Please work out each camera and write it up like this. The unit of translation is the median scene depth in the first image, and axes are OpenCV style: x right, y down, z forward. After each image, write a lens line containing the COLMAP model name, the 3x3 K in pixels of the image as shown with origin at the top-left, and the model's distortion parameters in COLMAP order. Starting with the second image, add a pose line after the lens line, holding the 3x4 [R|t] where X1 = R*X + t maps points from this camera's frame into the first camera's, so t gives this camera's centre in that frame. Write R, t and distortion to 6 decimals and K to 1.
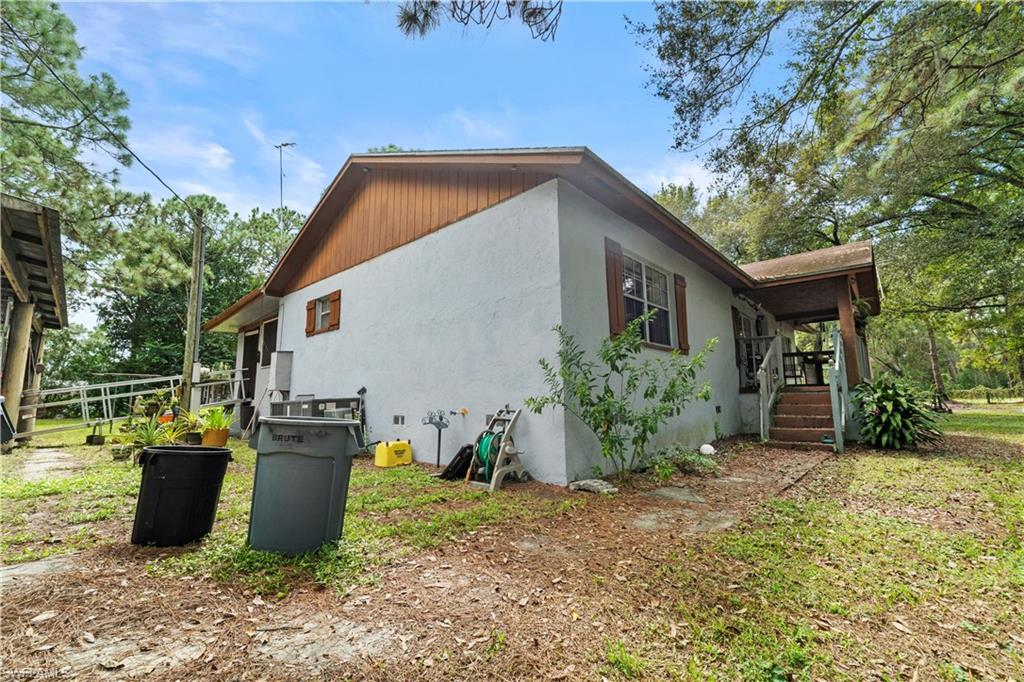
lens RADIAL K [[434.6, 0, 516.1], [0, 434.6, 329.1], [0, 0, 1]] dist [-0.001058, -0.000286]
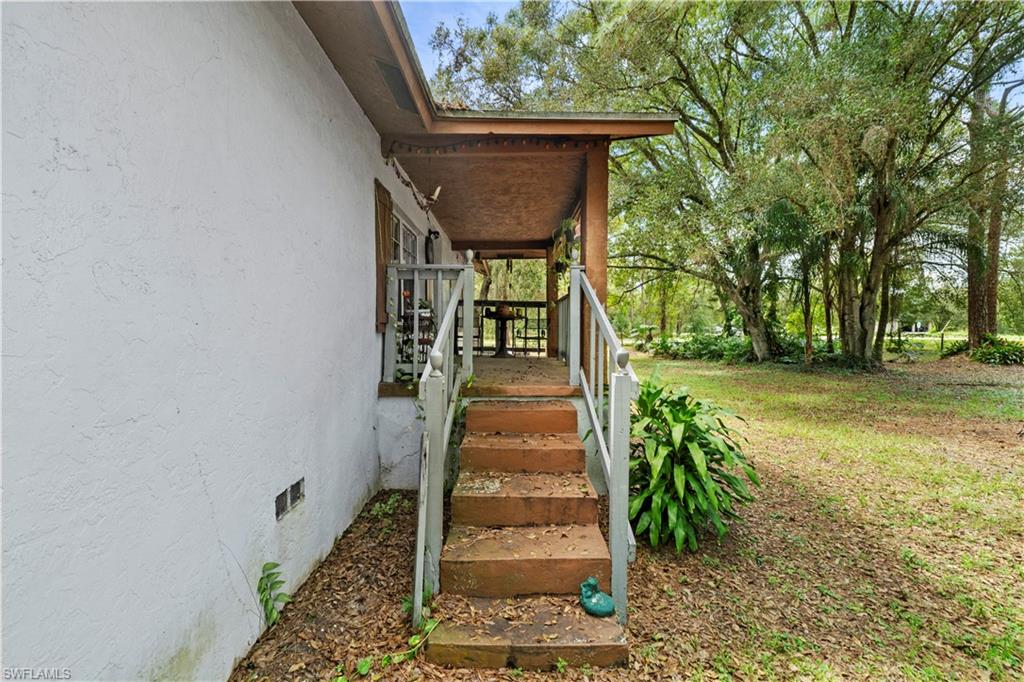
lens RADIAL K [[434.6, 0, 516.1], [0, 434.6, 329.1], [0, 0, 1]] dist [-0.001058, -0.000286]
pose [[0.747952, 0.004323, 0.663739, 0.328794], [-0.102058, 0.988836, 0.108566, 0.024476], [-0.655860, -0.148942, 0.740043, 0.601884]]
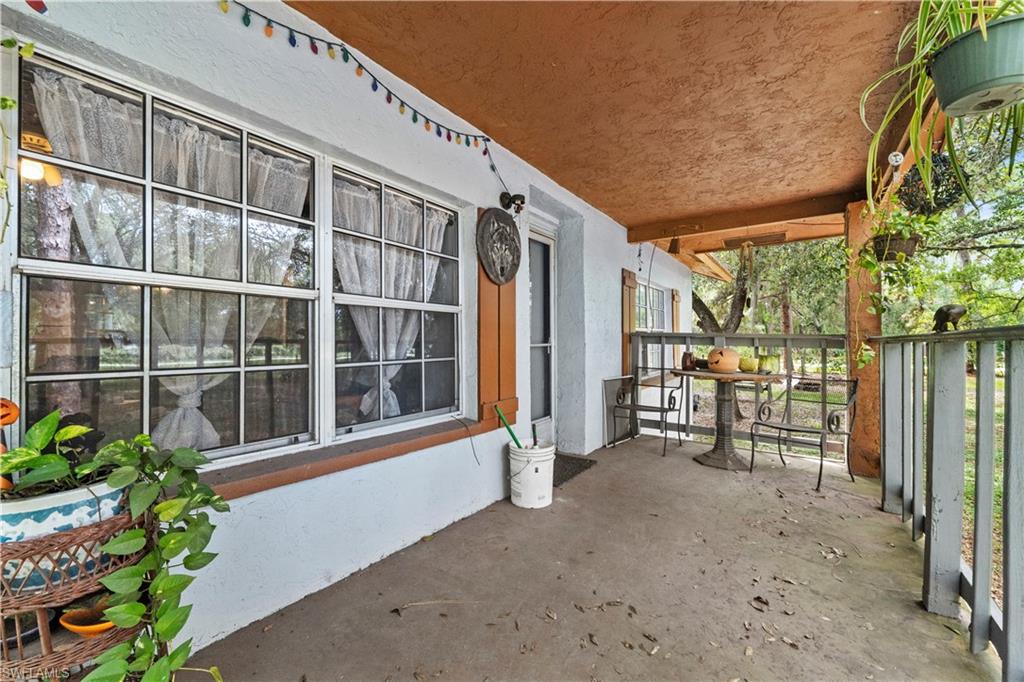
lens RADIAL K [[434.6, 0, 516.1], [0, 434.6, 329.1], [0, 0, 1]] dist [-0.001058, -0.000286]
pose [[0.991438, 0.014515, 0.129768, 0.628843], [-0.031100, 0.991453, 0.126707, 0.013533], [-0.126820, -0.129658, 0.983415, 0.891420]]
